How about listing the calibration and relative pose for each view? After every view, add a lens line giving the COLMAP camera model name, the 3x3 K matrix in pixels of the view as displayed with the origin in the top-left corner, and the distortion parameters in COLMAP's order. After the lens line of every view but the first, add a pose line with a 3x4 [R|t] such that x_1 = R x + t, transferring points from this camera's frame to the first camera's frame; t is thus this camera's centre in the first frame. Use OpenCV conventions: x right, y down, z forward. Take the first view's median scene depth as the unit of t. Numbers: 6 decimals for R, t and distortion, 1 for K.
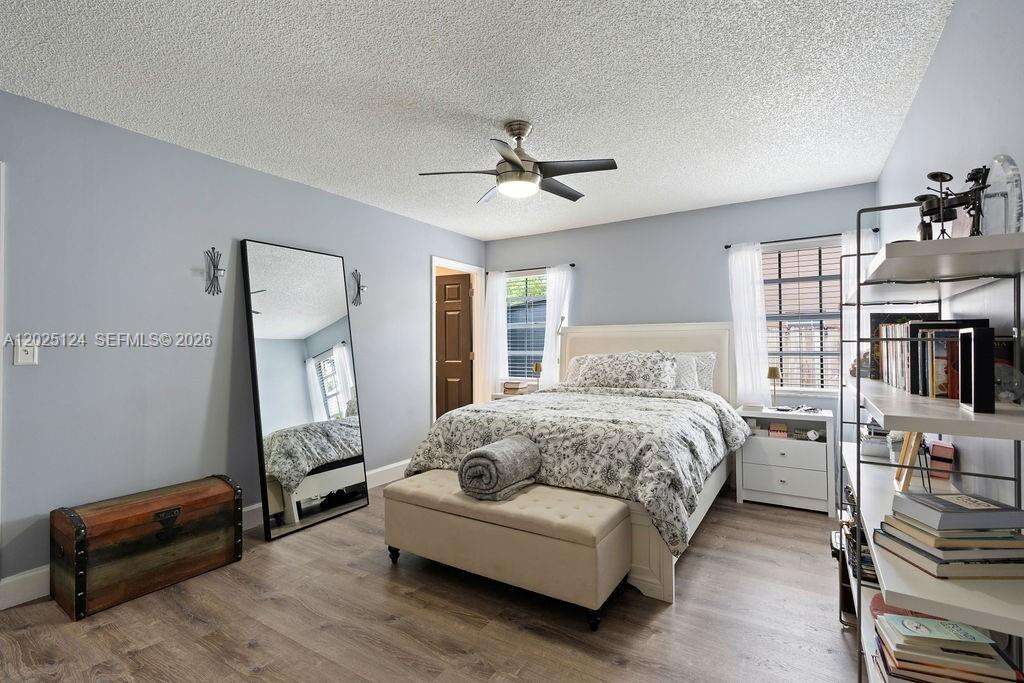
lens RADIAL K [[460.3, 0, 509.0], [0, 460.3, 338.9], [0, 0, 1]] dist [-0.007816, 0.002176]
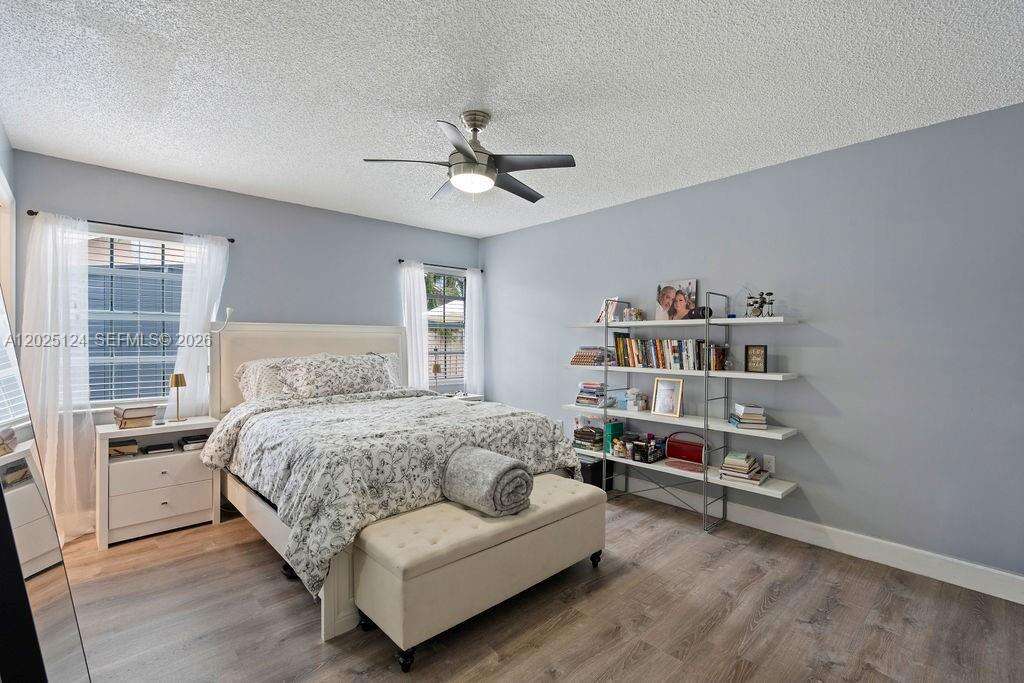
lens RADIAL K [[460.3, 0, 509.7], [0, 460.3, 343.7], [0, 0, 1]] dist [-0.007816, 0.002176]
pose [[0.259810, 0.002385, 0.965657, -0.590959], [-0.017449, 0.999845, 0.002225, -0.001422], [-0.965502, -0.017427, 0.259811, 0.465043]]
